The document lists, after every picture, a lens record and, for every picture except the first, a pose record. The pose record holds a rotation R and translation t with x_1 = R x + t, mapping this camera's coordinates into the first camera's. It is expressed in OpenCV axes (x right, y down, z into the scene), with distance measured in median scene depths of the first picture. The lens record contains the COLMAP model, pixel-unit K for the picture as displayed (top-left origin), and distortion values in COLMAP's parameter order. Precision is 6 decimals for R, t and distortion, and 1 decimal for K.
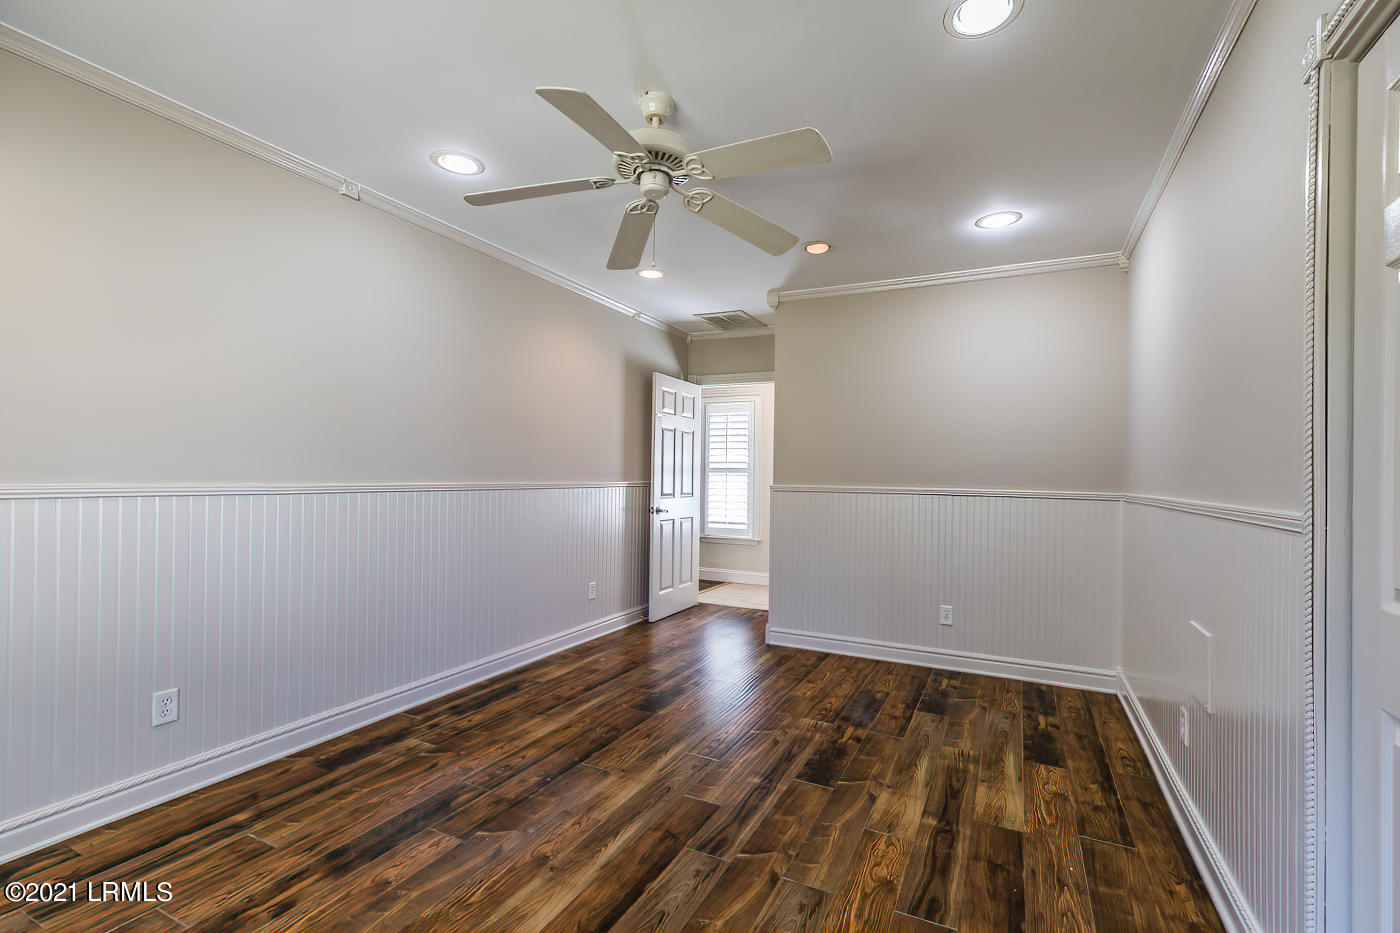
lens RADIAL K [[626.9, 0, 709.4], [0, 626.9, 473.7], [0, 0, 1]] dist [0.017605, -0.000859]
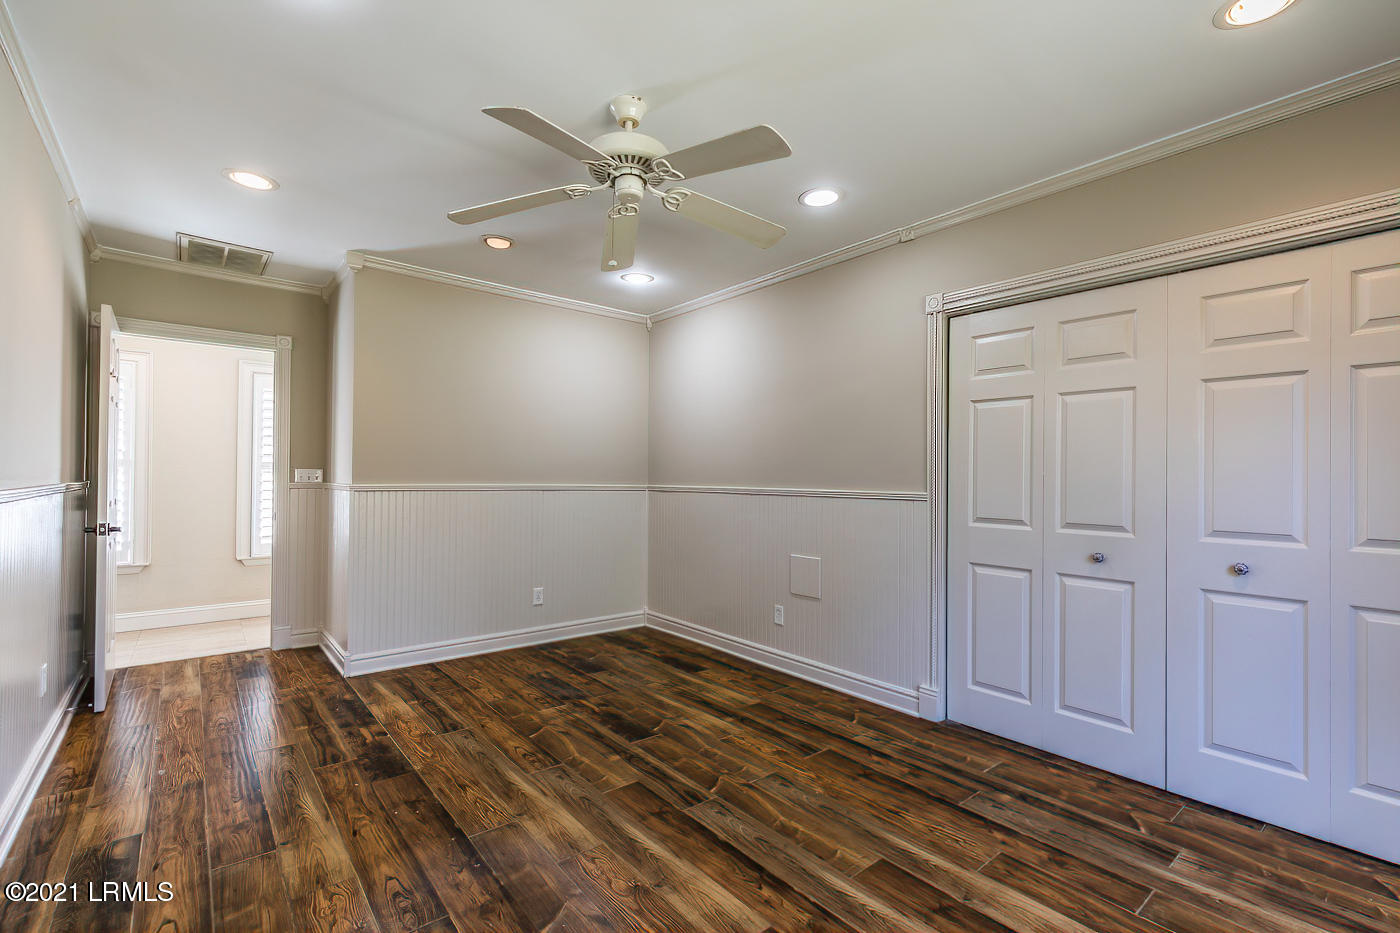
lens RADIAL K [[626.9, 0, 709.4], [0, 626.9, 473.7], [0, 0, 1]] dist [0.017605, -0.000859]
pose [[0.407186, -0.002795, 0.913341, -0.775990], [-0.007423, 0.999952, 0.006370, -0.007794], [-0.913315, -0.009373, 0.407146, 0.382806]]
